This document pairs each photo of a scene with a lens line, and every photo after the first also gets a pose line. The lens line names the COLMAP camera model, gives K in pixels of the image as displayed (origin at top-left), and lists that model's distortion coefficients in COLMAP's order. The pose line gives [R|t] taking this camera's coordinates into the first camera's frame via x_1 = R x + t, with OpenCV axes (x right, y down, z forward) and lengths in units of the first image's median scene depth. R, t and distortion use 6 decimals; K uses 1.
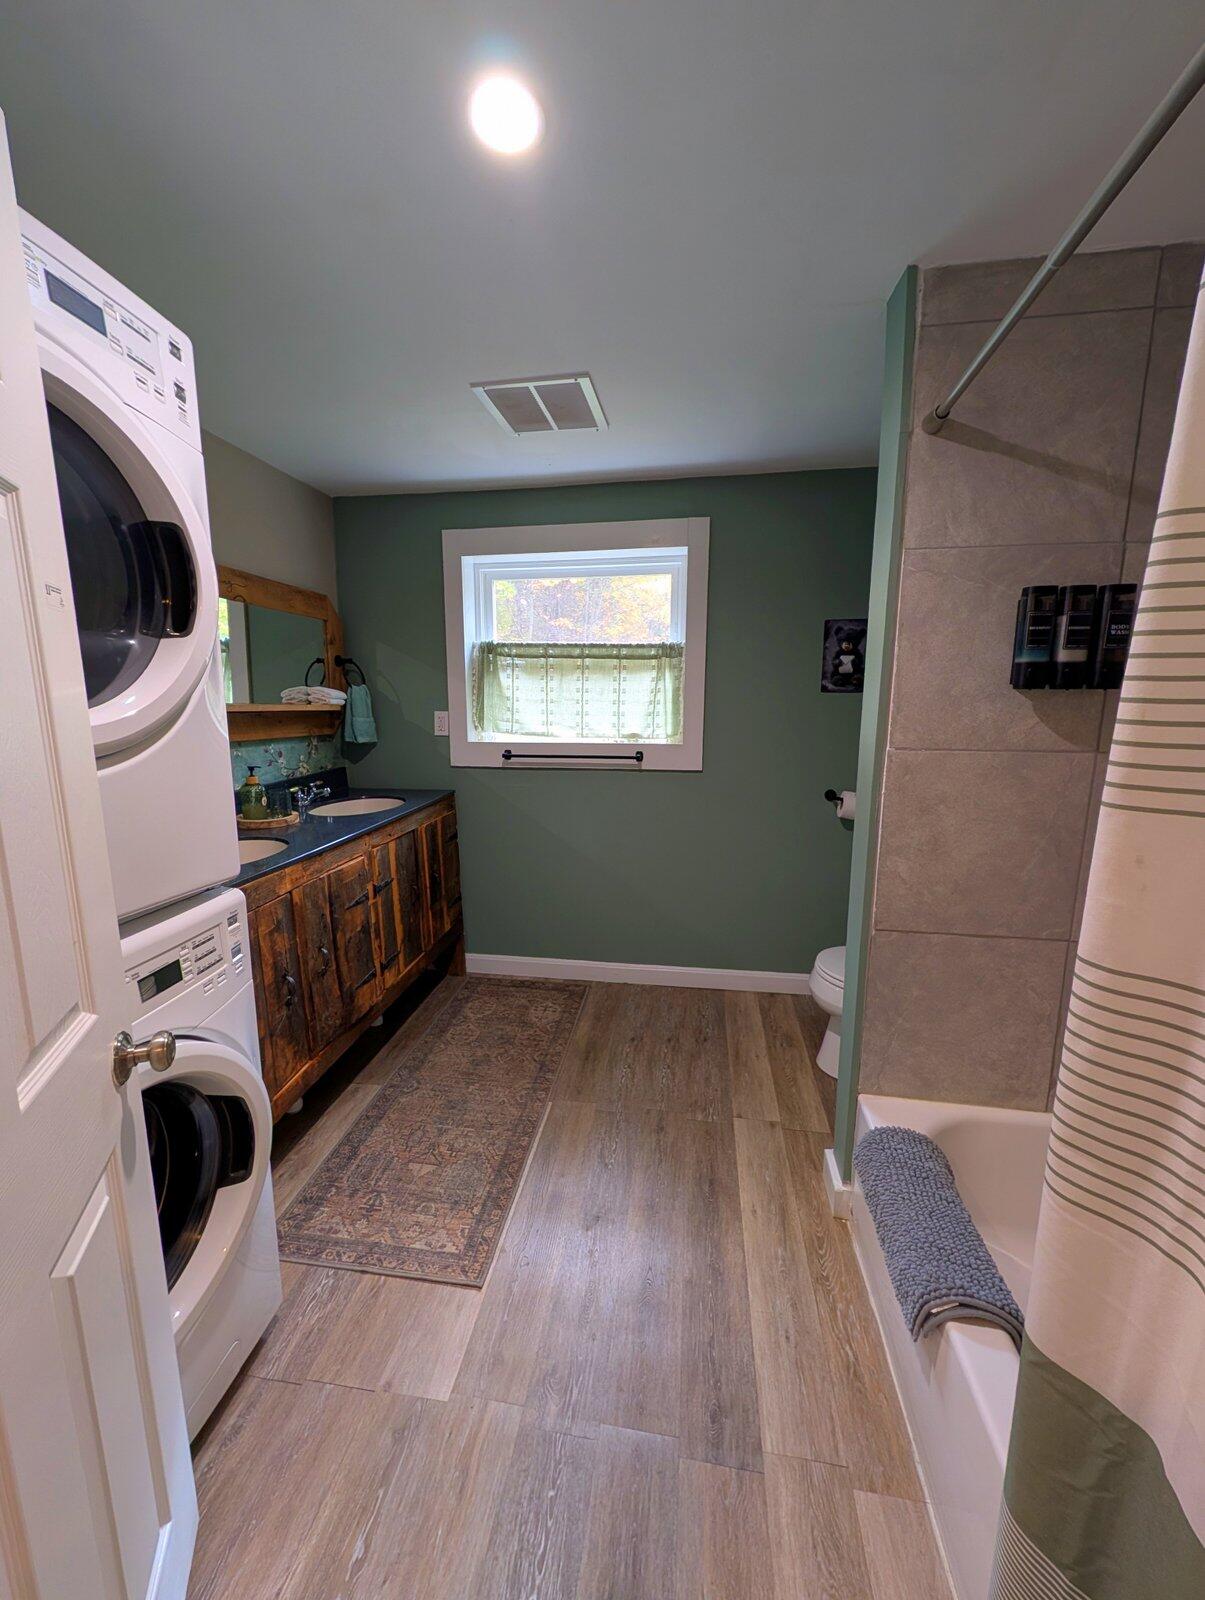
lens RADIAL K [[617.1, 0, 602.6], [0, 617.1, 798.9], [0, 0, 1]] dist [-0.002348, -0.000003]
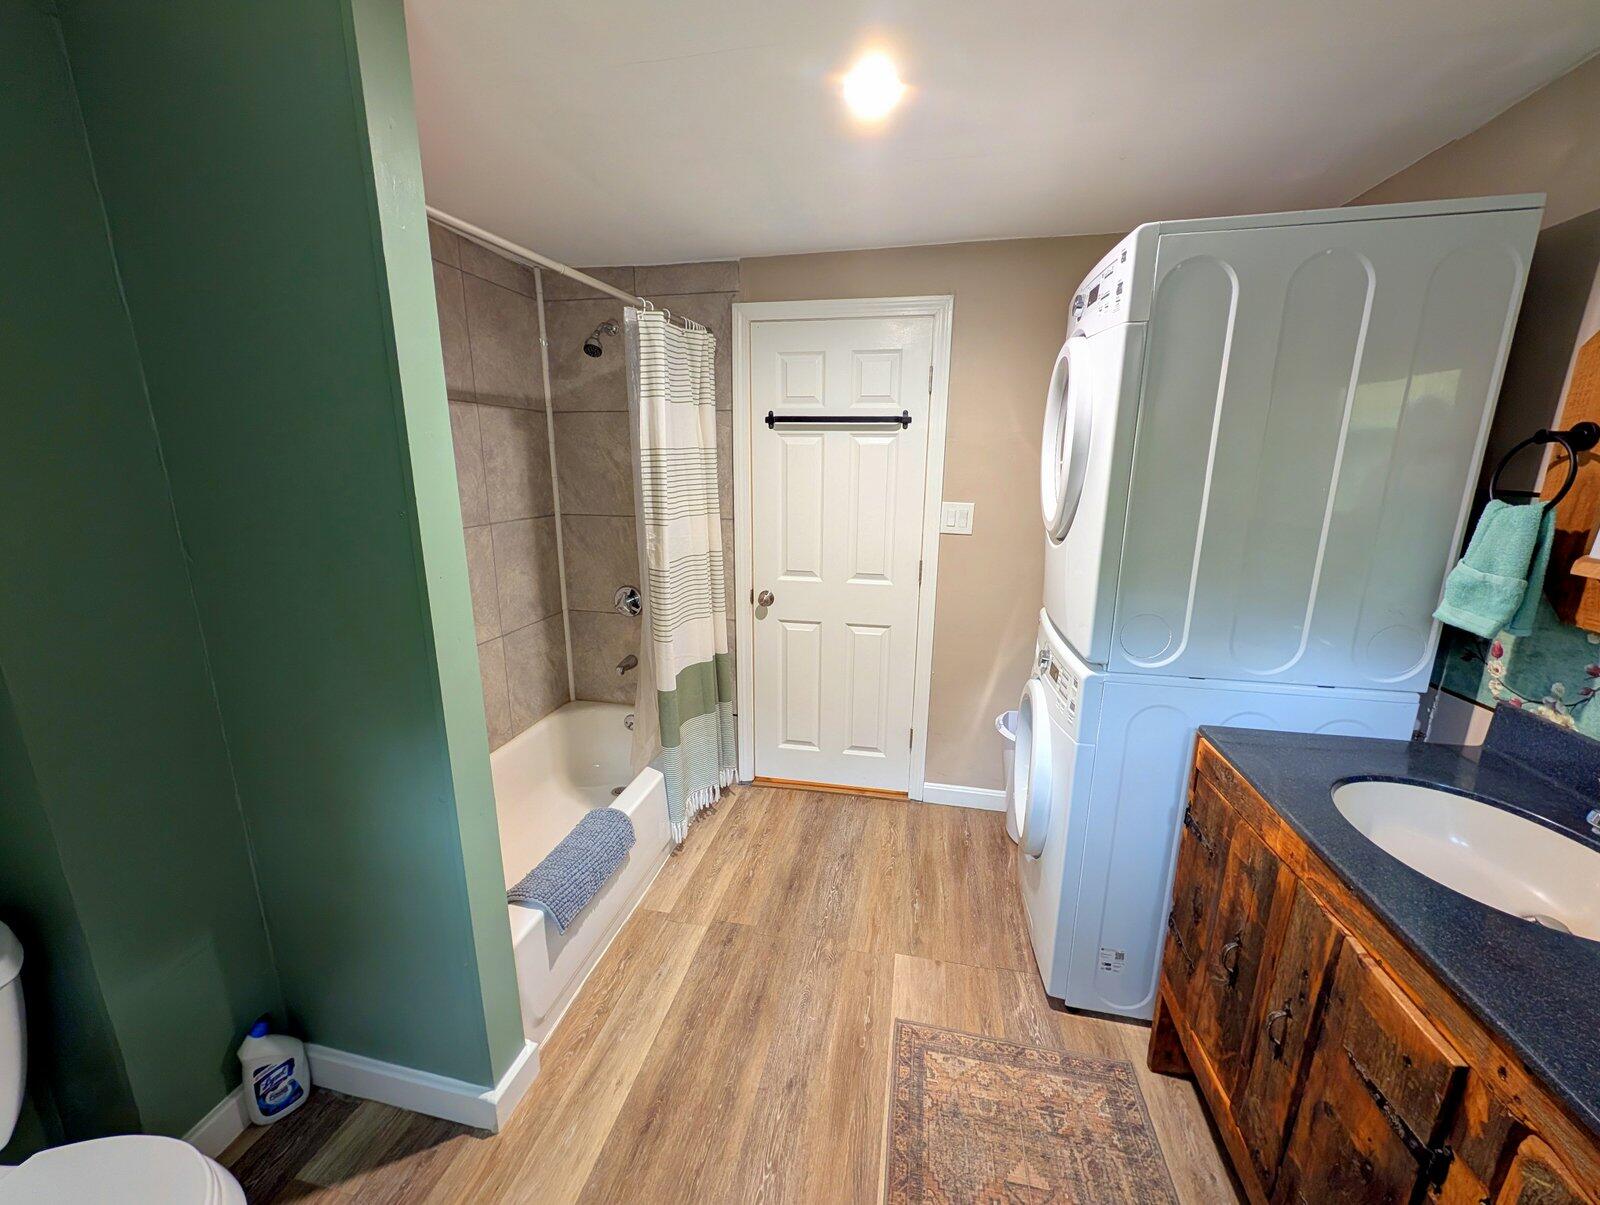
lens RADIAL K [[617.1, 0, 800.8], [0, 617.1, 604.8], [0, 0, 1]] dist [-0.002348, -0.000003]
pose [[-0.998357, -0.021331, 0.053178, -0.059642], [0.000850, 0.922502, 0.385991, -0.360110], [-0.057291, 0.385402, -0.920969, 1.682876]]
